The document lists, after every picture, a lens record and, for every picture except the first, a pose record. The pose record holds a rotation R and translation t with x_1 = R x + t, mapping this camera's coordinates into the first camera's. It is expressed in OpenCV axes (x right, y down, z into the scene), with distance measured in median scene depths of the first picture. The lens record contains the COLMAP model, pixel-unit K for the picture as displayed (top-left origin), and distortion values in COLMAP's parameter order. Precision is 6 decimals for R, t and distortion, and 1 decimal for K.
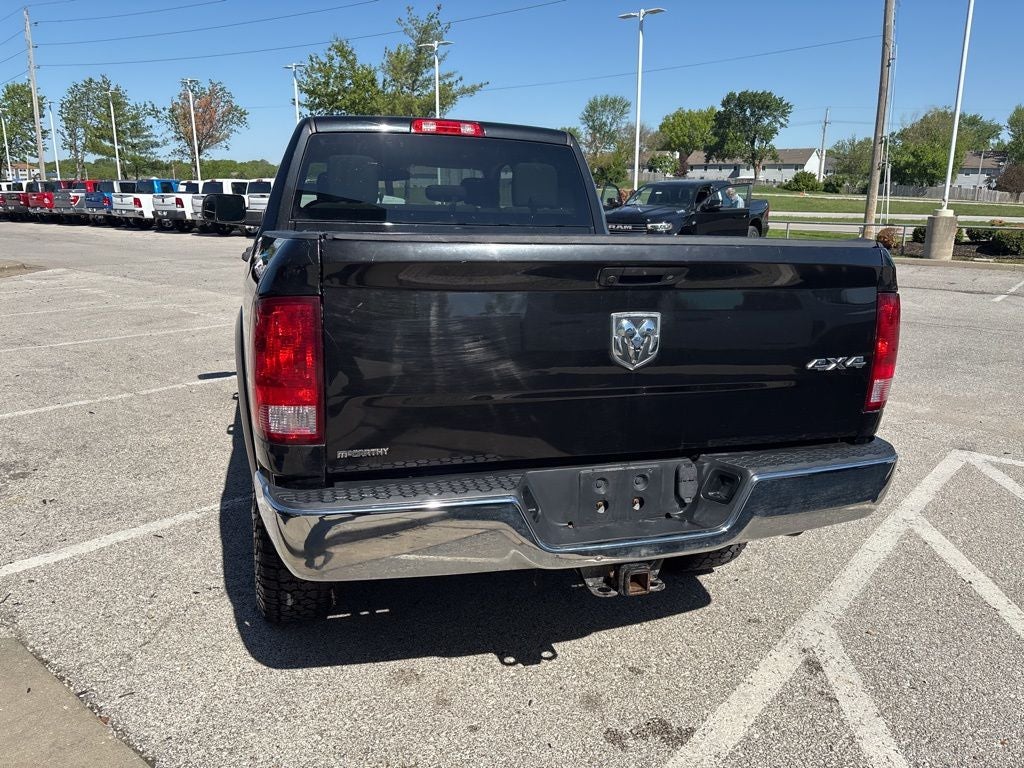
lens RADIAL K [[772.0, 0, 511.6], [0, 772.0, 360.8], [0, 0, 1]] dist [0.047213, -0.052760]
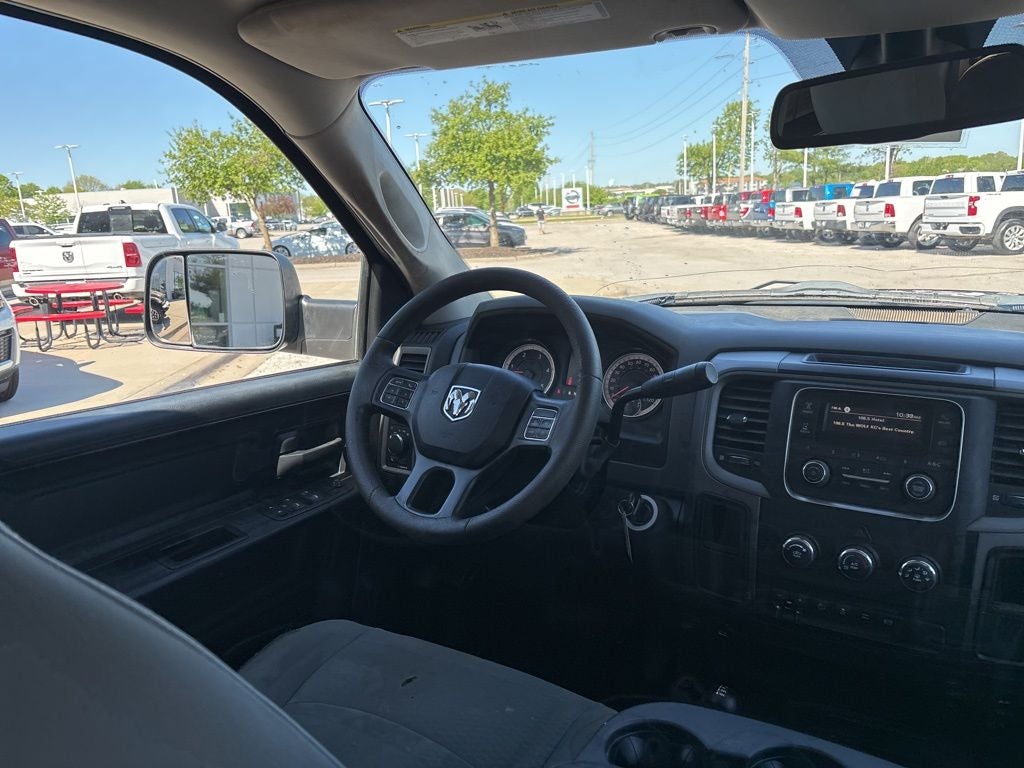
lens RADIAL K [[772.0, 0, 508.1], [0, 772.0, 390.2], [0, 0, 1]] dist [0.047213, -0.052760]
pose [[0.663999, 0.129988, -0.736348, -0.022586], [-0.106401, 0.991178, 0.079026, -0.044737], [0.740124, 0.025875, 0.671972, 0.199474]]
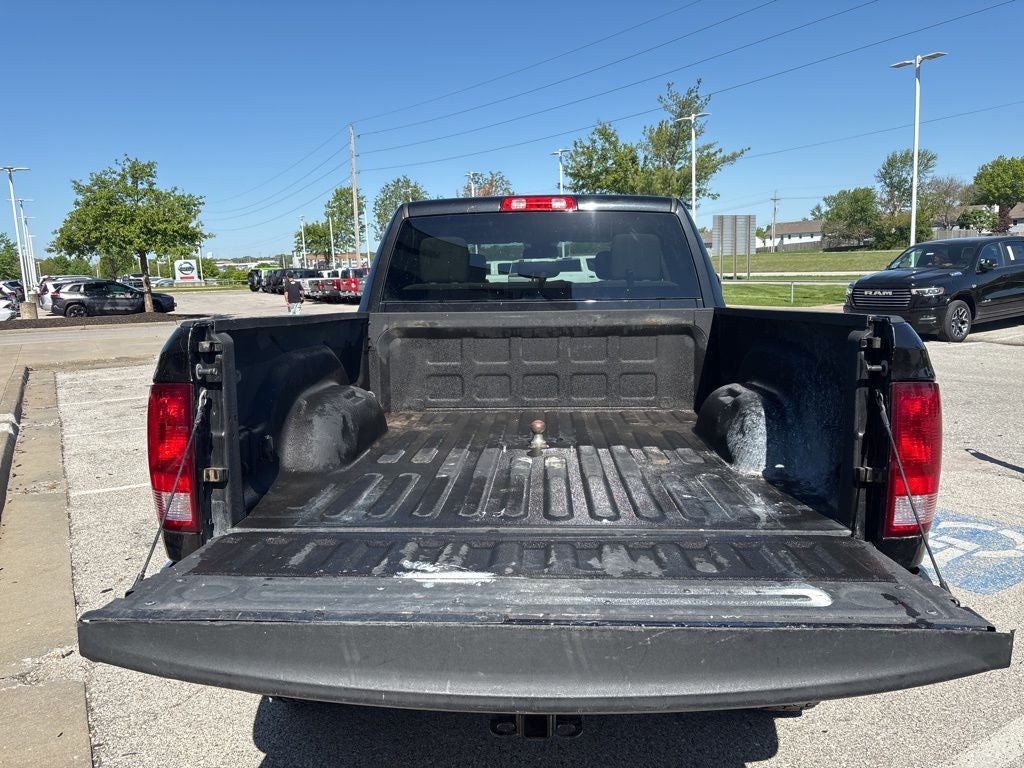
lens RADIAL K [[772.0, 0, 517.8], [0, 772.0, 373.6], [0, 0, 1]] dist [0.047213, -0.052760]
pose [[0.941562, 0.006218, -0.336781, 0.036158], [-0.031402, 0.997096, -0.069384, -0.003019], [0.335372, 0.075905, 0.939023, 0.014654]]
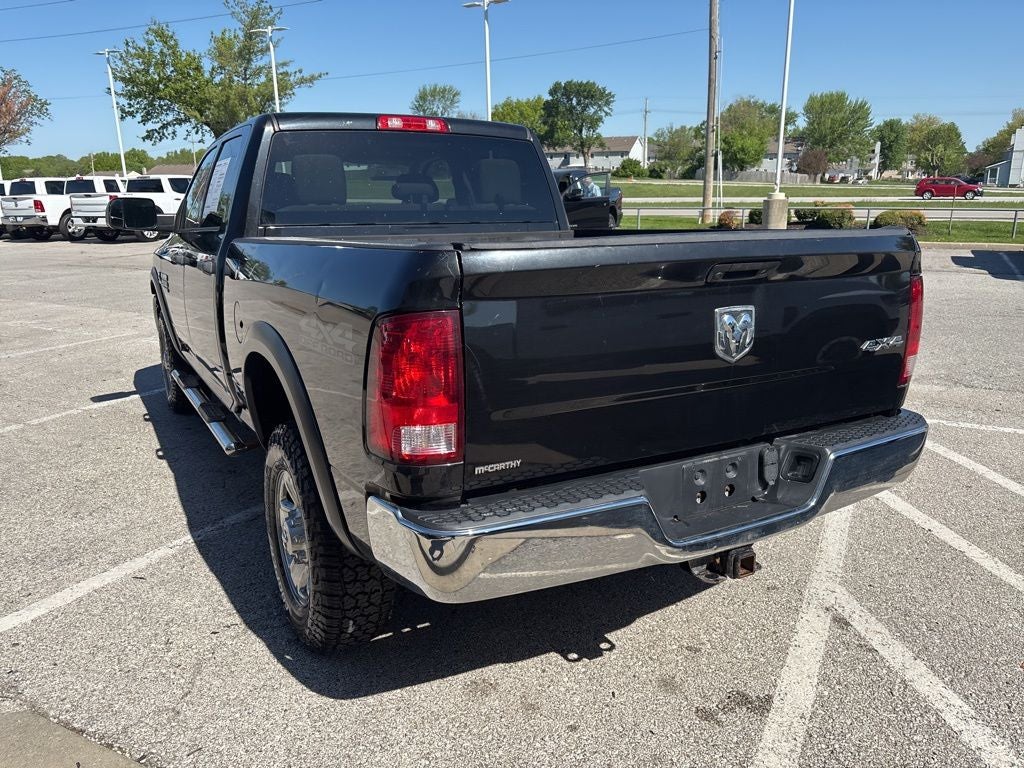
lens RADIAL K [[772.0, 0, 510.7], [0, 772.0, 373.7], [0, 0, 1]] dist [0.047213, -0.052760]
pose [[0.978688, -0.070975, 0.192699, -0.028049], [0.065697, 0.997272, 0.033650, -0.002368], [-0.194562, -0.020273, 0.980681, 0.003519]]
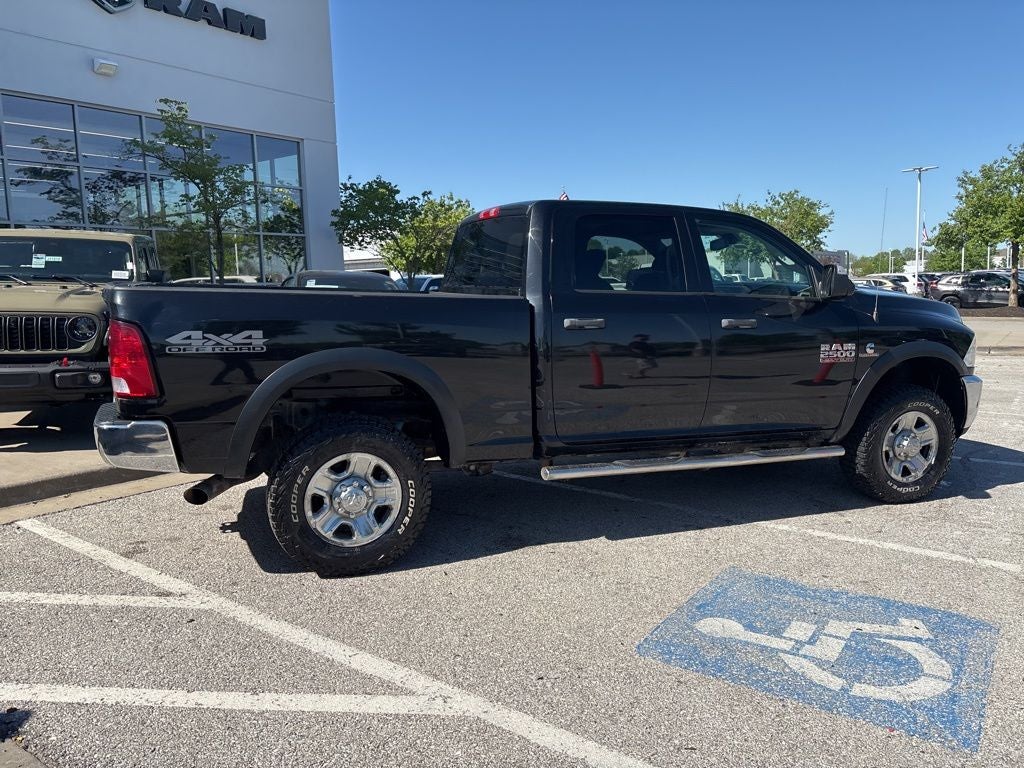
lens RADIAL K [[772.0, 0, 509.7], [0, 772.0, 383.3], [0, 0, 1]] dist [0.047213, -0.052760]
pose [[0.058411, 0.110506, -0.992158, 0.196890], [-0.190248, 0.976872, 0.097604, -0.025177], [0.979997, 0.183055, 0.078084, 0.160406]]
